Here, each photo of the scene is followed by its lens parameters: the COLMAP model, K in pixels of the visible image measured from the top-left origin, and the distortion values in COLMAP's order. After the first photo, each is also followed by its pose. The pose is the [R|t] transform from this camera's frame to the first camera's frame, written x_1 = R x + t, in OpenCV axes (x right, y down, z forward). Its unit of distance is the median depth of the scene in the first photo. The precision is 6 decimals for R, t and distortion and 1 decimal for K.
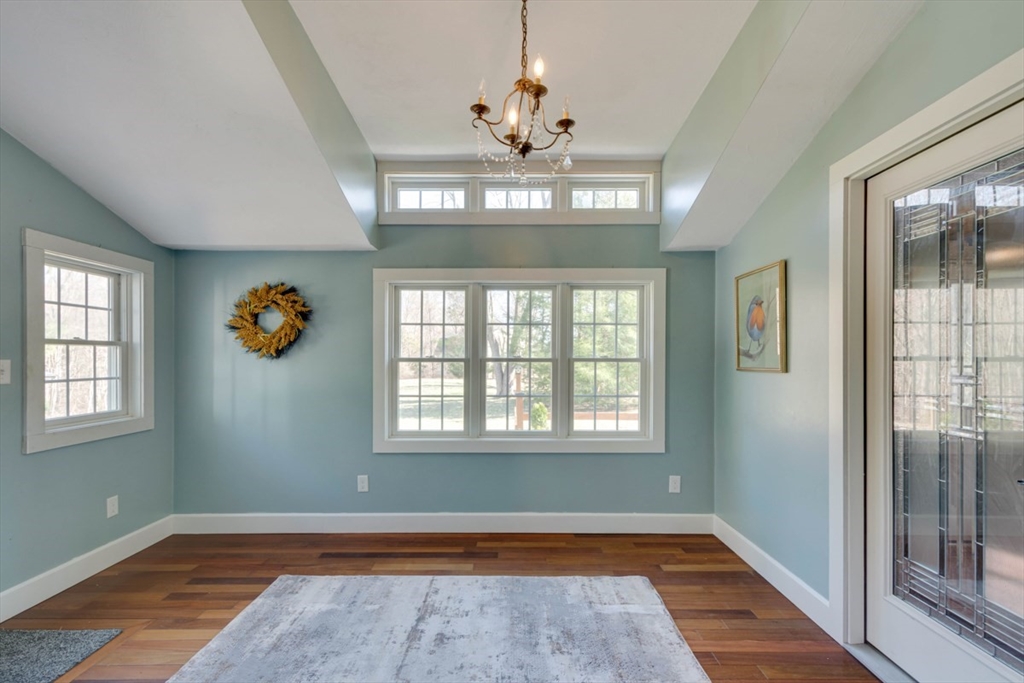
lens RADIAL K [[447.6, 0, 510.9], [0, 447.6, 353.9], [0, 0, 1]] dist [0.027534, -0.000064]
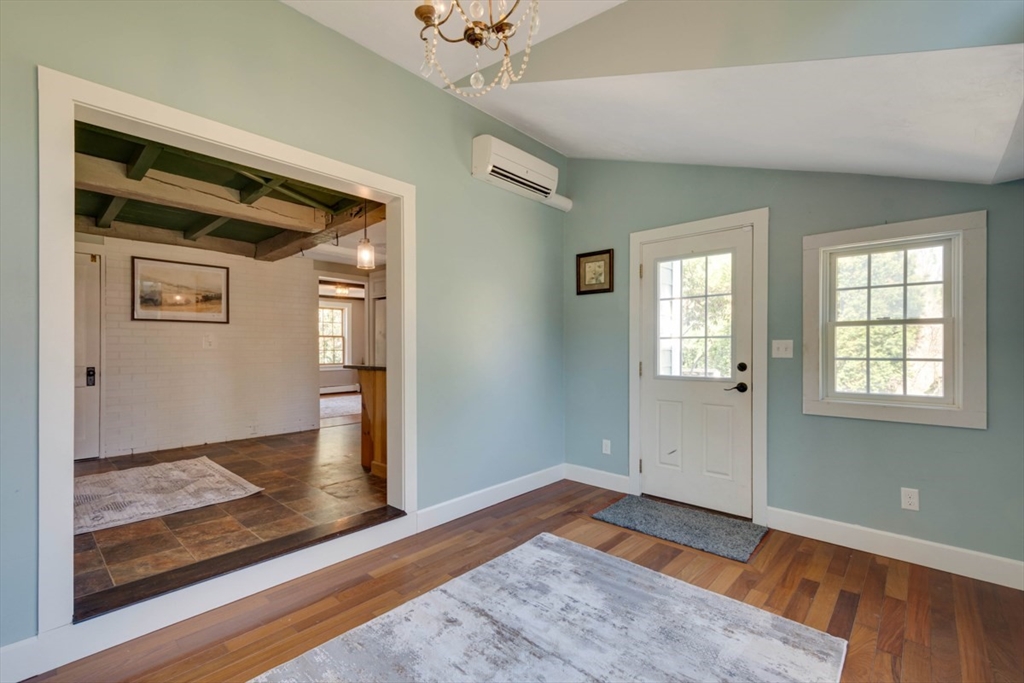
lens RADIAL K [[447.6, 0, 510.9], [0, 447.6, 353.9], [0, 0, 1]] dist [0.027534, -0.000064]
pose [[-0.675914, 0.004868, -0.736964, 0.382598], [0.008116, 0.999967, -0.000839, 0.041599], [0.736936, -0.006548, -0.675931, 1.148790]]
